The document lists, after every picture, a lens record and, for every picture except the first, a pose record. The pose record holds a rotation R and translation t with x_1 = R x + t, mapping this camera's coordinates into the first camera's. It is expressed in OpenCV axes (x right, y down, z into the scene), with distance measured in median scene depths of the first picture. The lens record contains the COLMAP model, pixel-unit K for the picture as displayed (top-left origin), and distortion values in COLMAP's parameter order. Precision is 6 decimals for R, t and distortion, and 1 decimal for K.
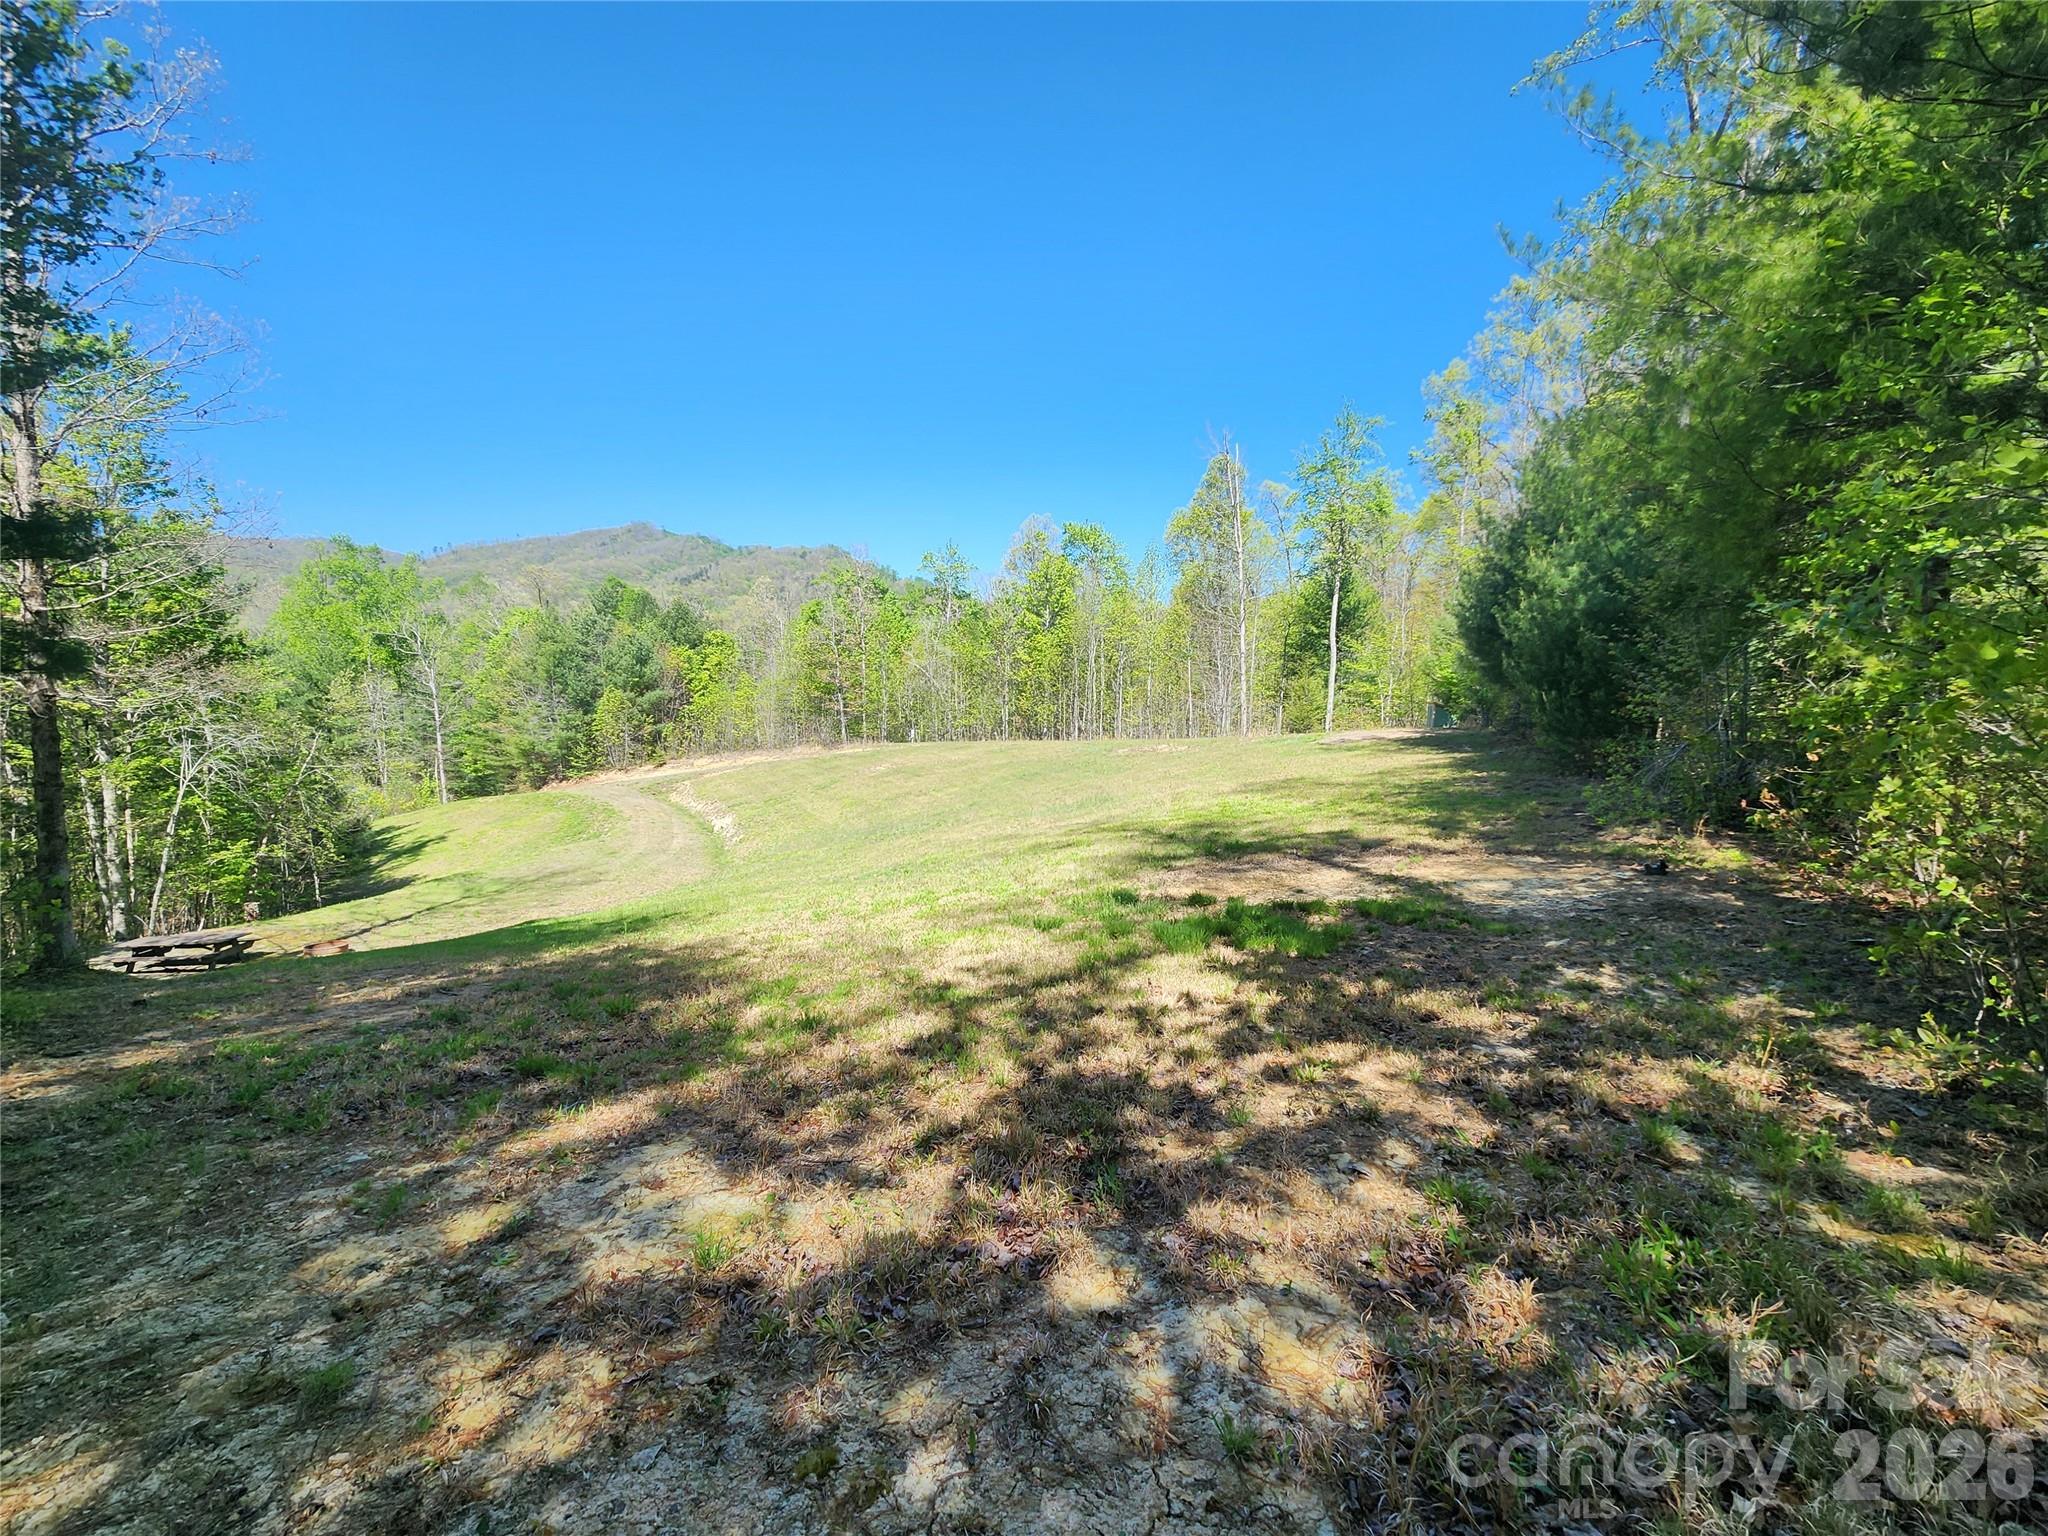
lens RADIAL K [[833.8, 0, 1031.5], [0, 833.8, 774.6], [0, 0, 1]] dist [-0.001630, -0.000123]
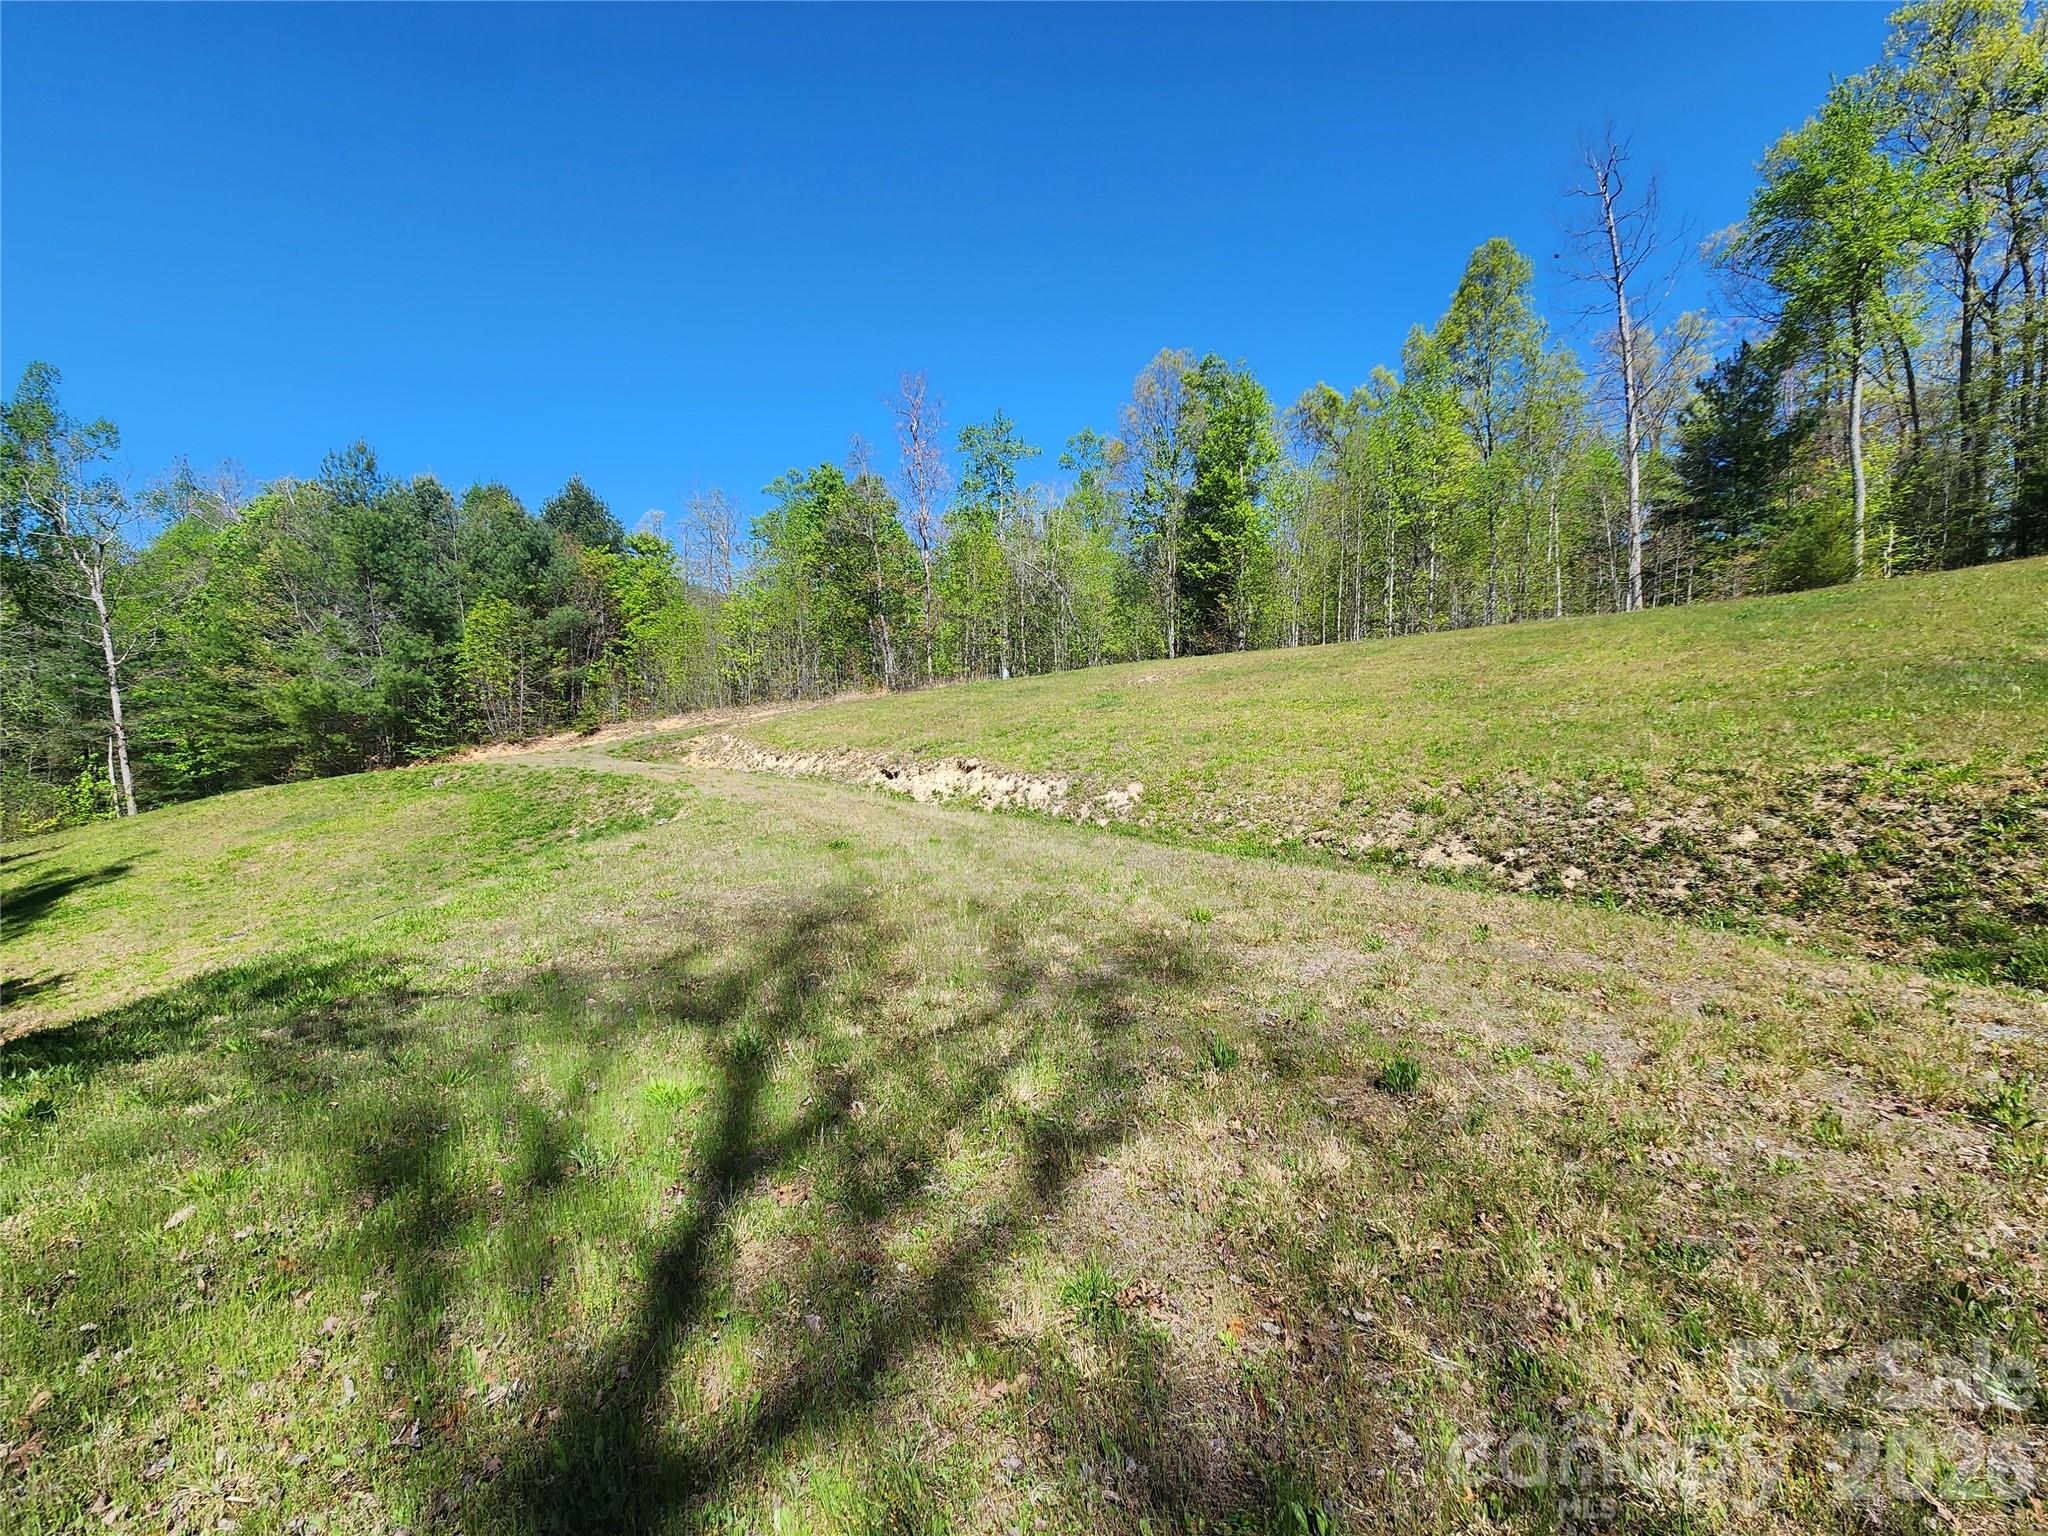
lens RADIAL K [[837.8, 0, 1045.9], [0, 837.8, 781.7], [0, 0, 1]] dist [-0.007184, 0.000461]
pose [[0.975810, -0.042617, 0.214424, -0.268721], [0.045689, 0.998912, -0.009388, 0.041899], [-0.213791, 0.018958, 0.976696, 0.384313]]
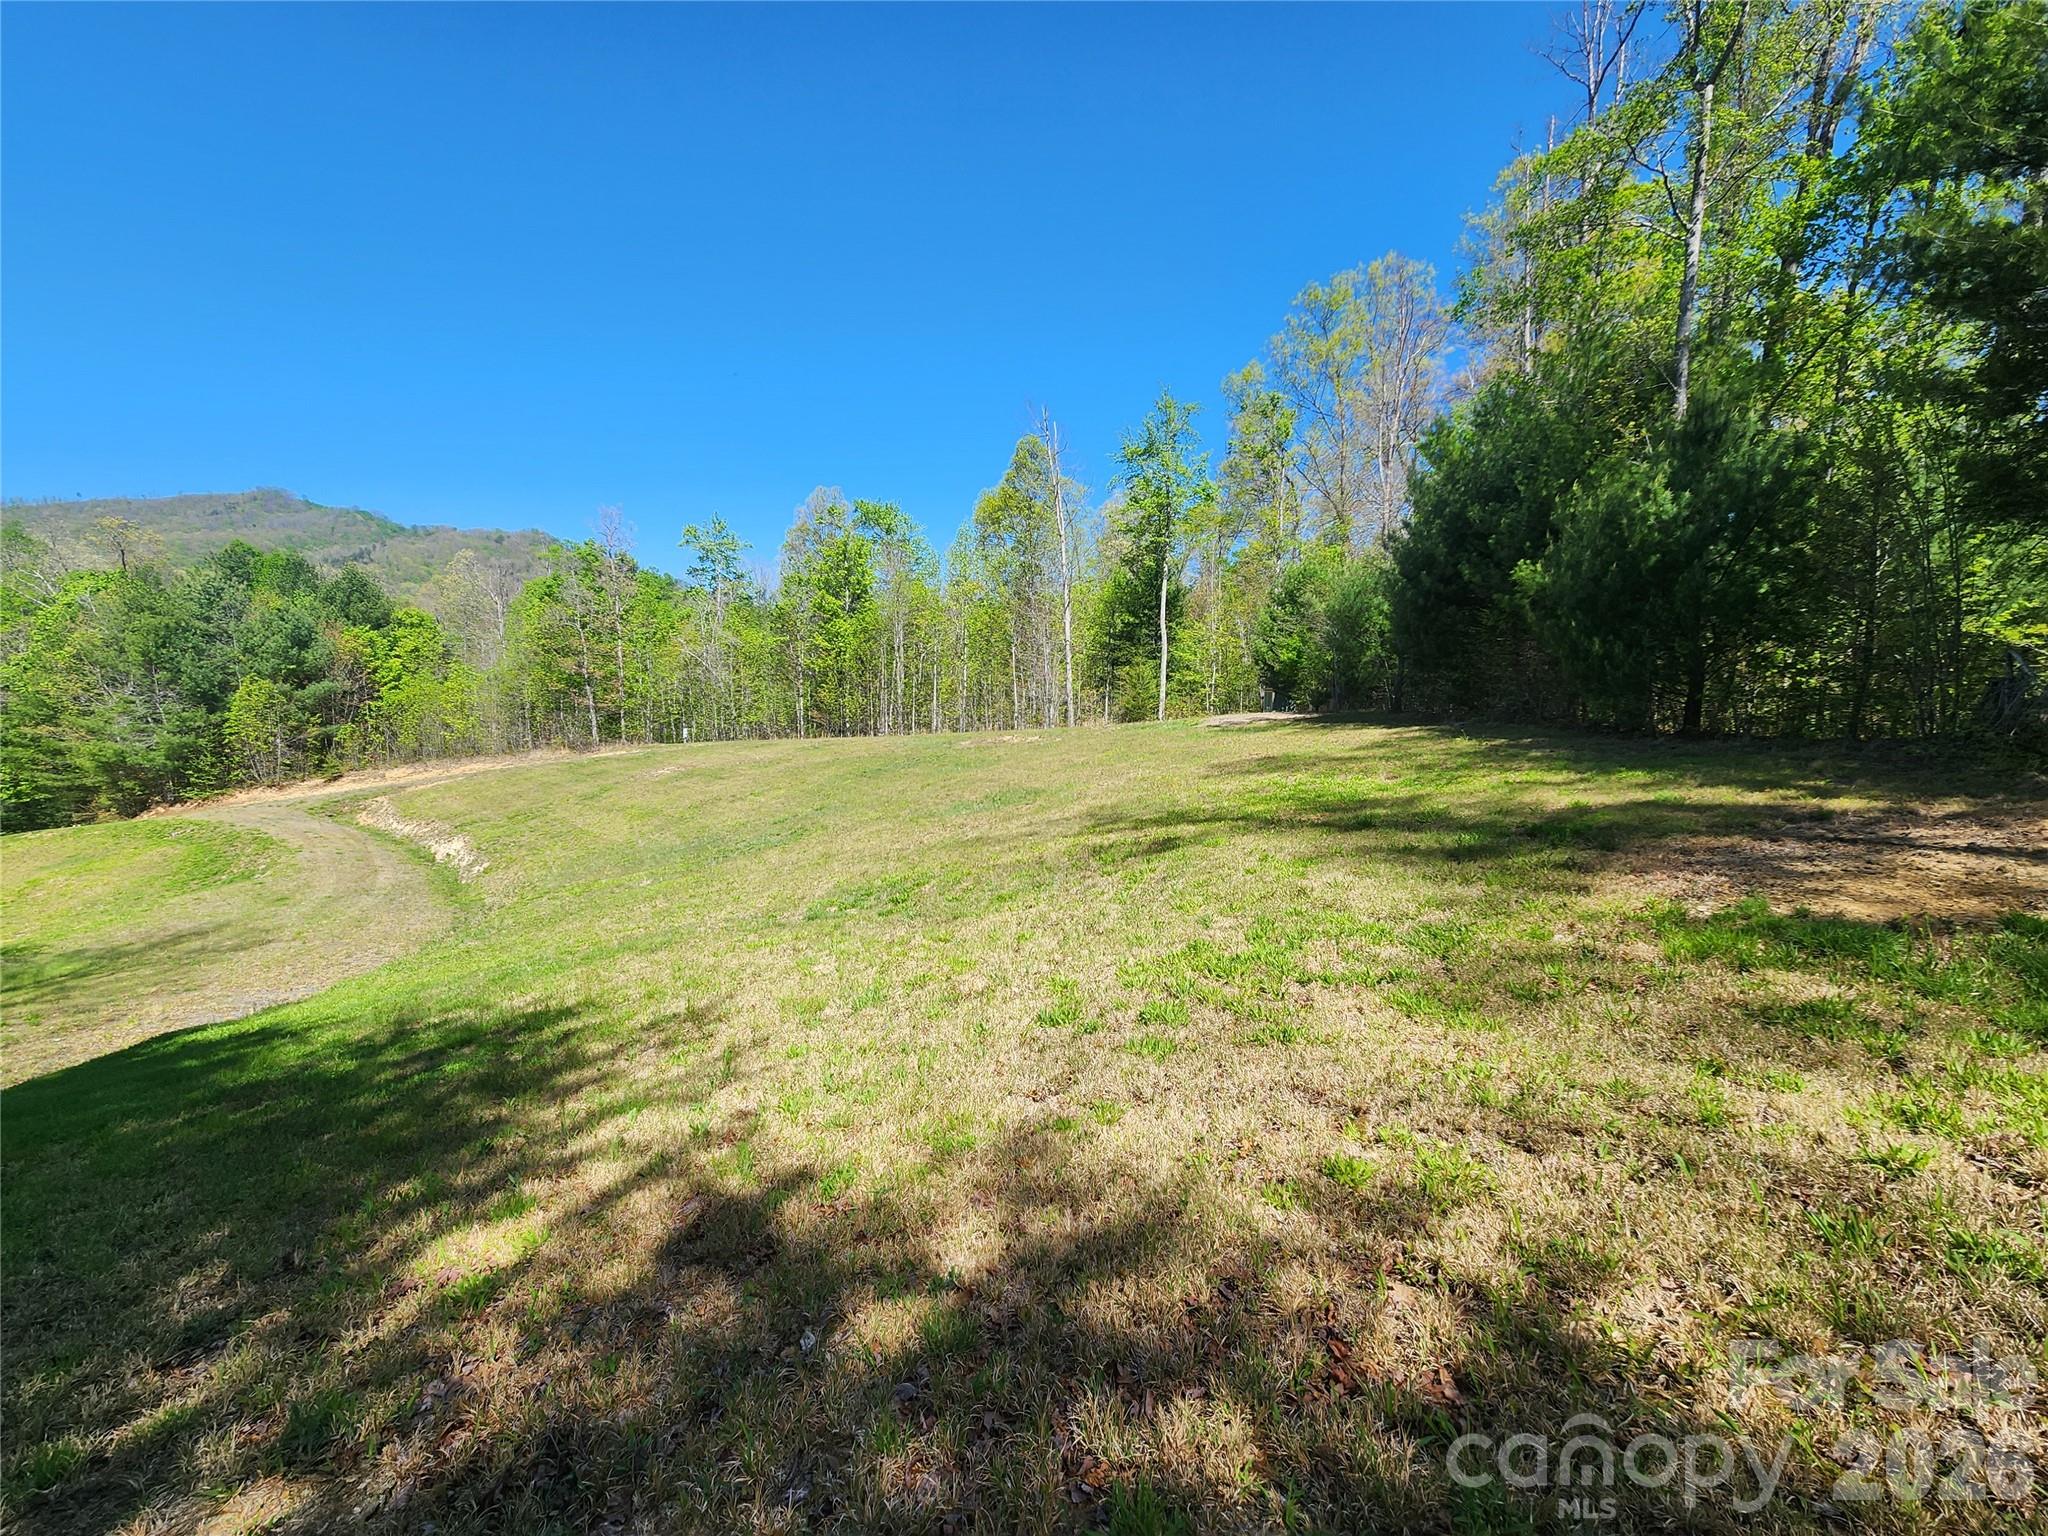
lens RADIAL K [[833.8, 0, 1031.5], [0, 833.8, 774.6], [0, 0, 1]] dist [-0.001630, -0.000123]
pose [[0.955869, -0.029623, 0.292295, -0.058092], [0.031088, 0.999517, -0.000368, 0.005335], [-0.292143, 0.009439, 0.956328, 0.083919]]
